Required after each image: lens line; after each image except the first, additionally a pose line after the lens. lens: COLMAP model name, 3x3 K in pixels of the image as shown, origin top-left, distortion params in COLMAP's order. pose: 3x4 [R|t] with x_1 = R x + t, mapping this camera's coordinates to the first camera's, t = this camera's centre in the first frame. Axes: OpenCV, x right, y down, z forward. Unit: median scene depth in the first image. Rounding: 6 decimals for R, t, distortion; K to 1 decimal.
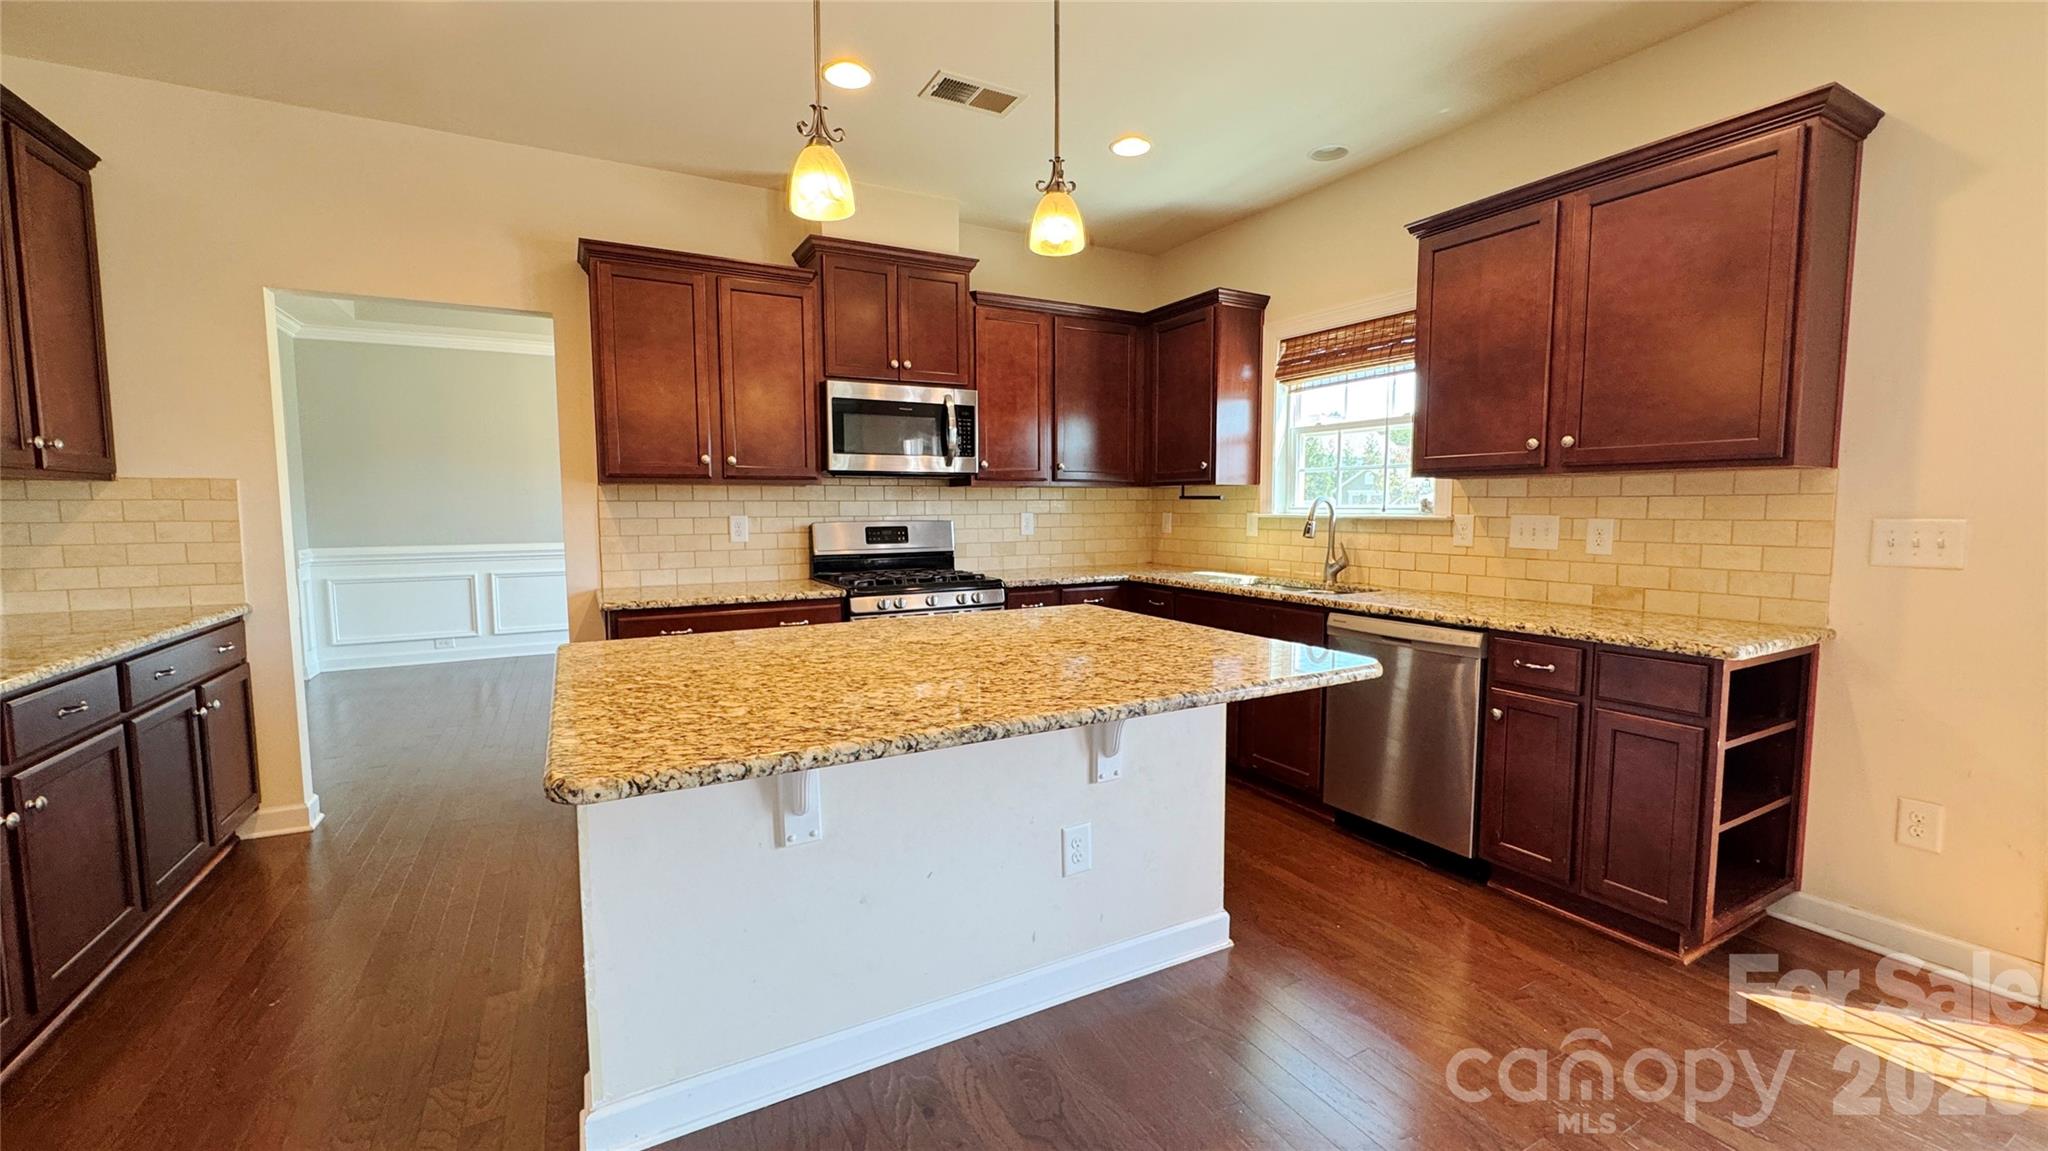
lens RADIAL K [[819.4, 0, 1024.0], [0, 819.4, 575.5], [0, 0, 1]] dist [-0.002284, 0.000270]
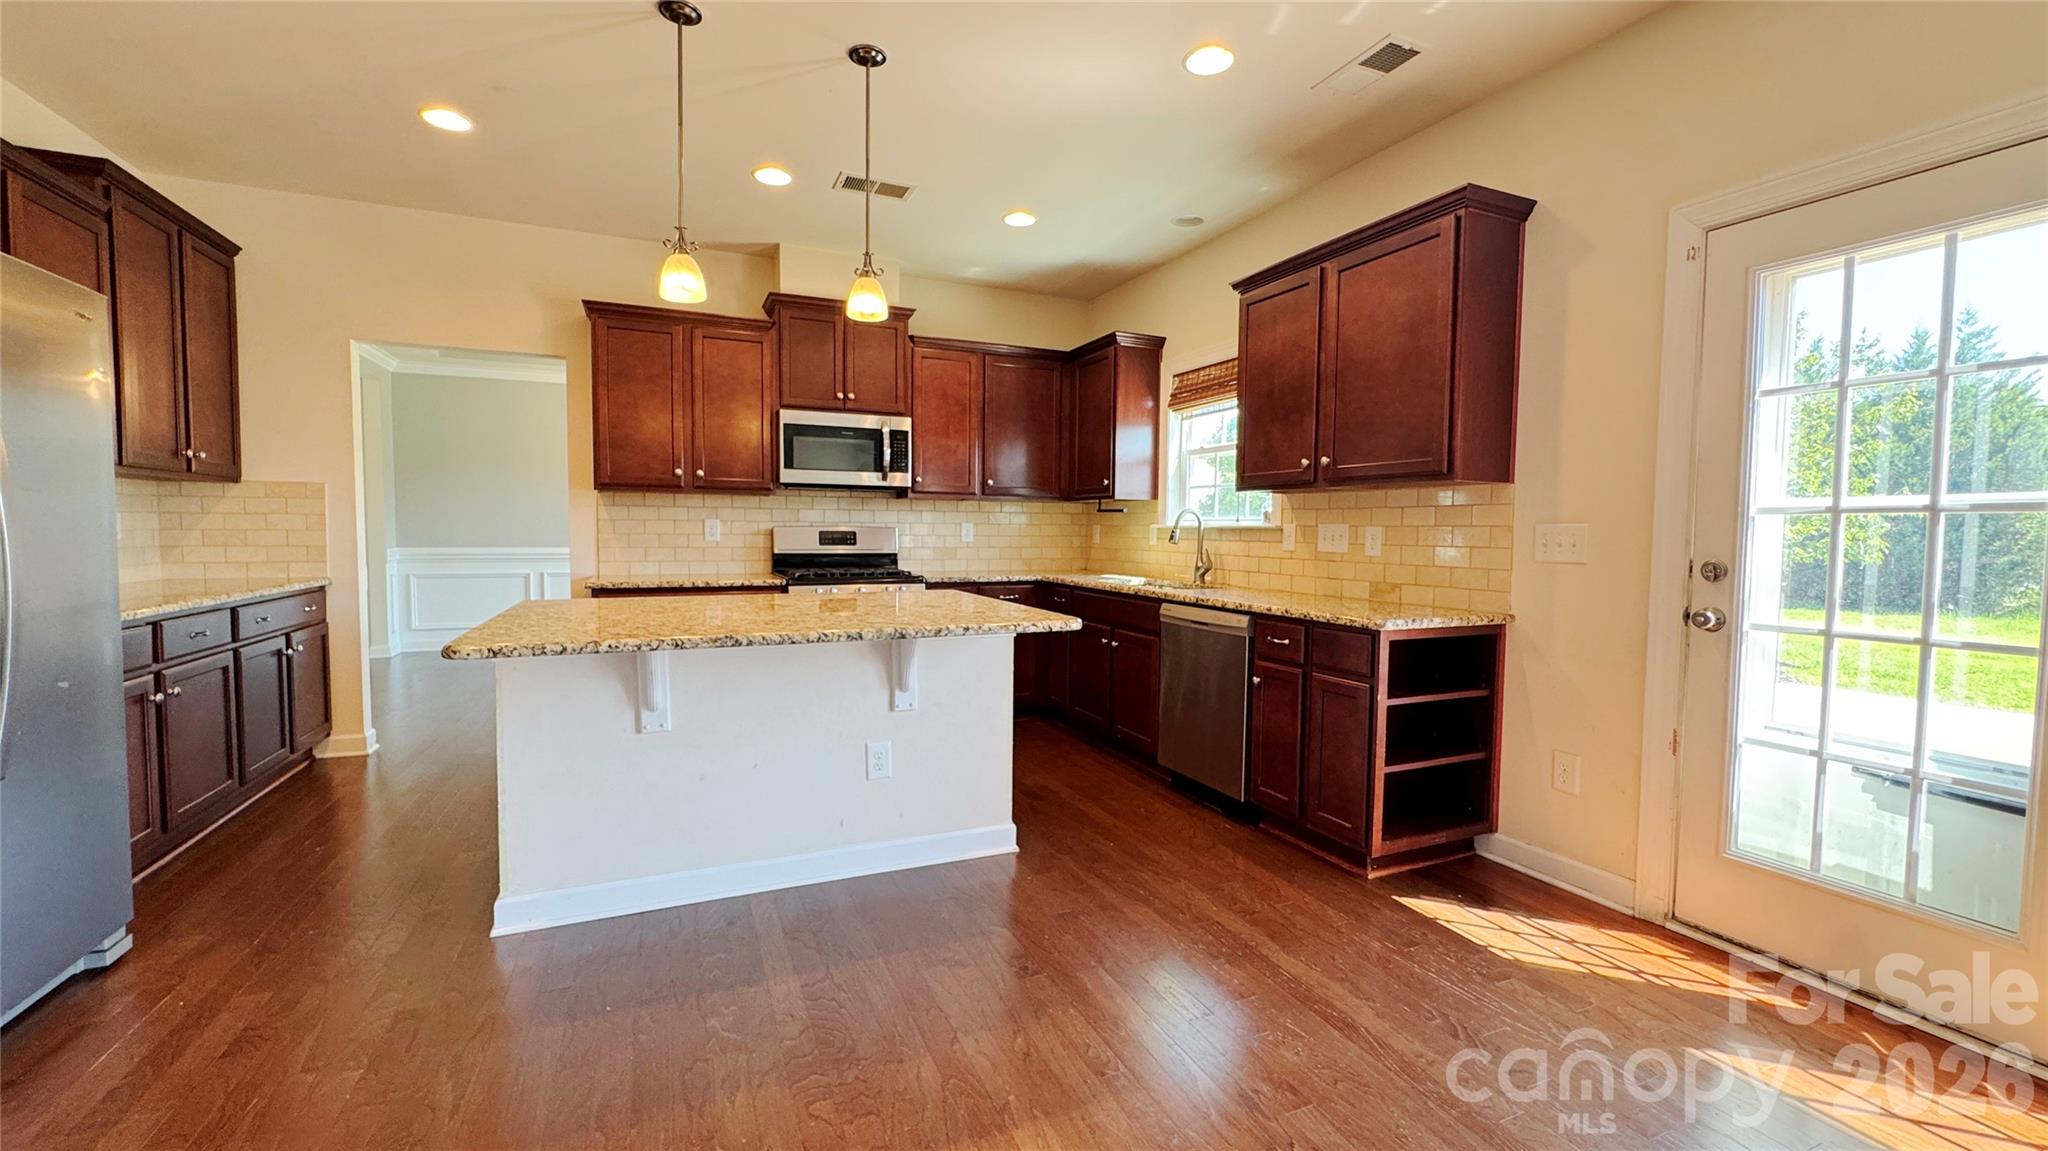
lens RADIAL K [[819.4, 0, 1024.0], [0, 819.4, 575.5], [0, 0, 1]] dist [-0.002284, 0.000270]
pose [[0.996214, 0.019205, -0.084786, 0.259867], [-0.021695, 0.999357, -0.028544, 0.041839], [0.084183, 0.030275, 0.995990, -0.204519]]
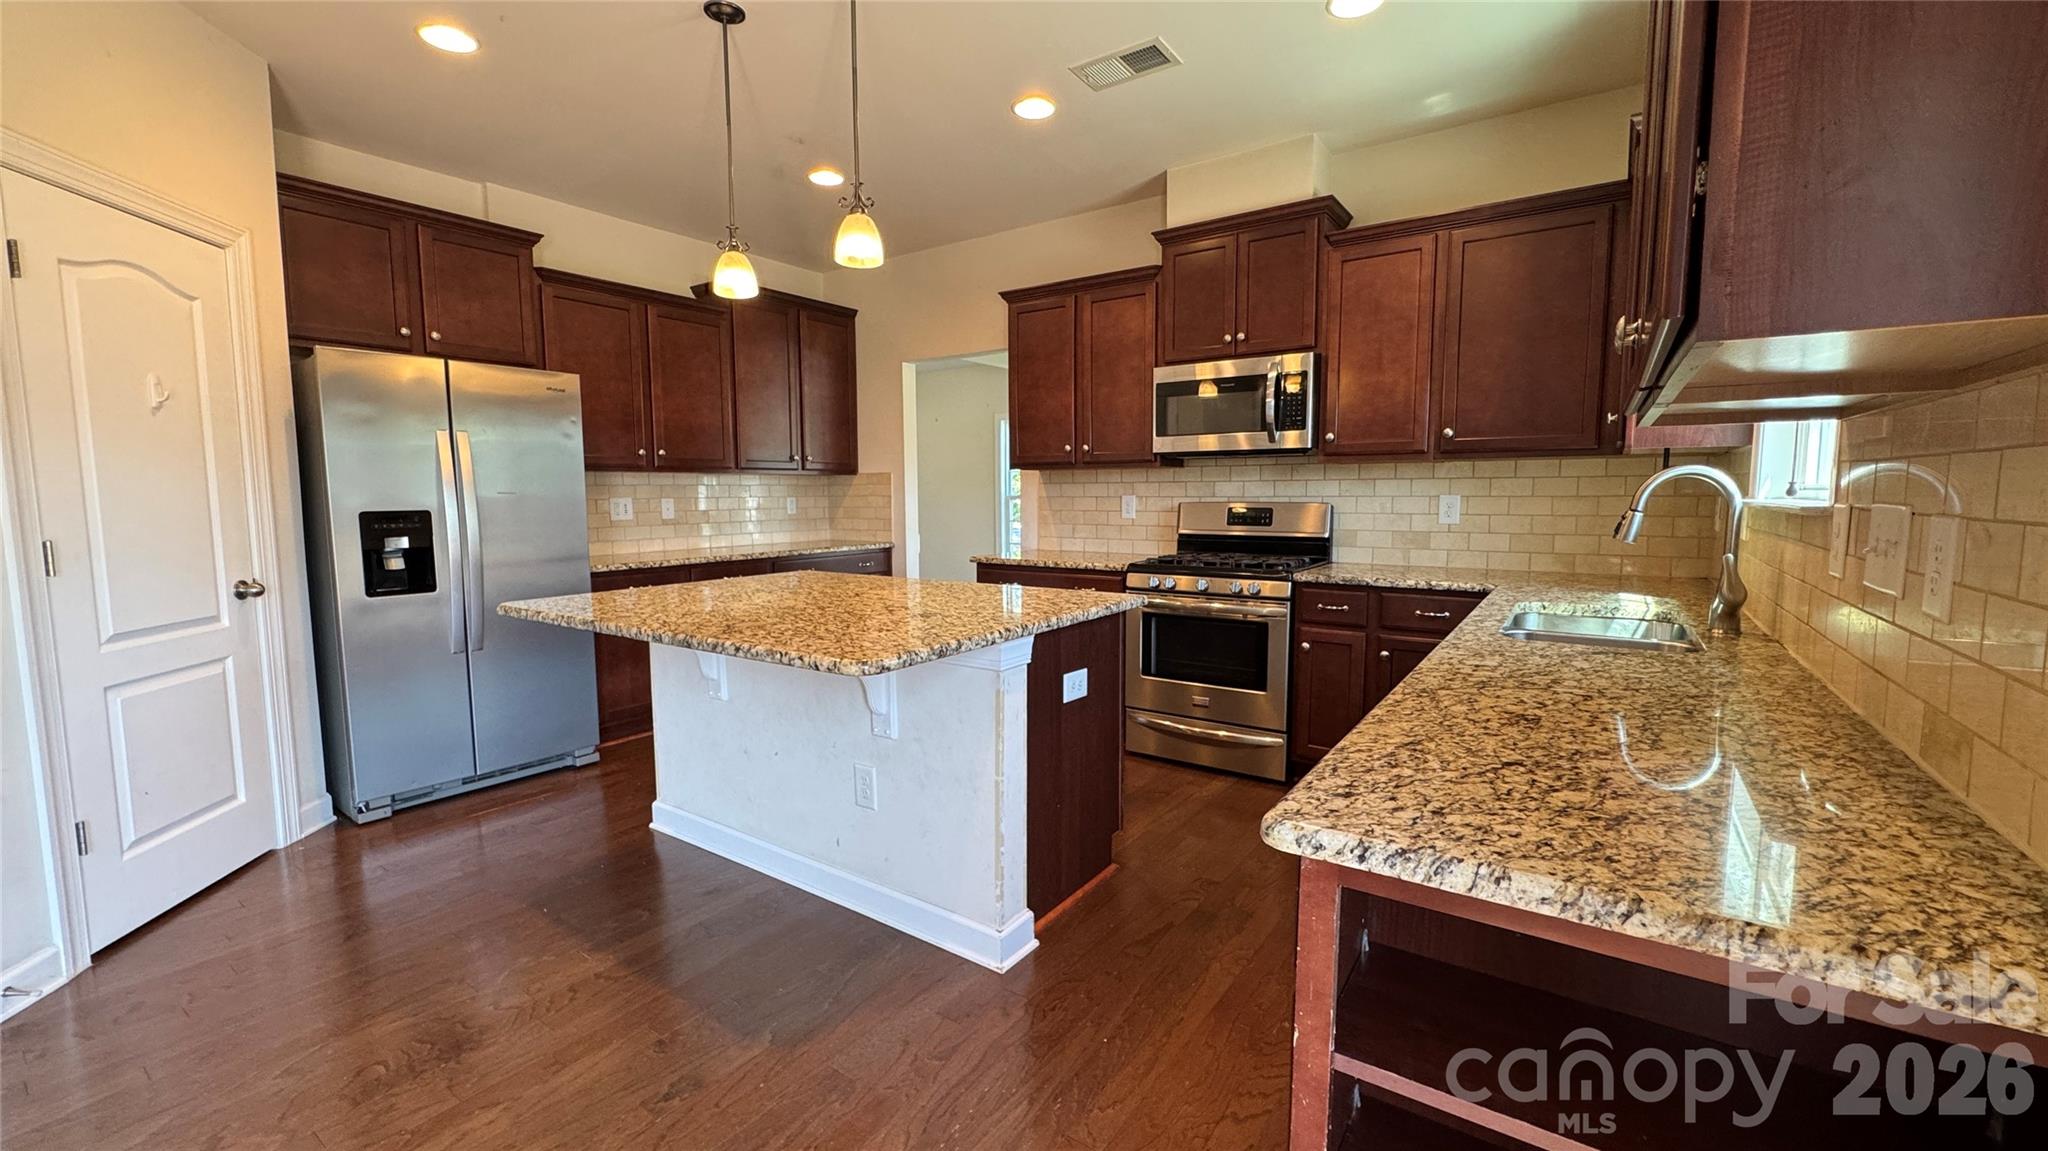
lens RADIAL K [[819.4, 0, 1024.0], [0, 819.4, 575.5], [0, 0, 1]] dist [-0.002284, 0.000270]
pose [[0.440297, 0.093771, -0.892942, 0.737084], [-0.073760, 0.994947, 0.068113, -0.034096], [0.894817, 0.035874, 0.444989, 0.432200]]
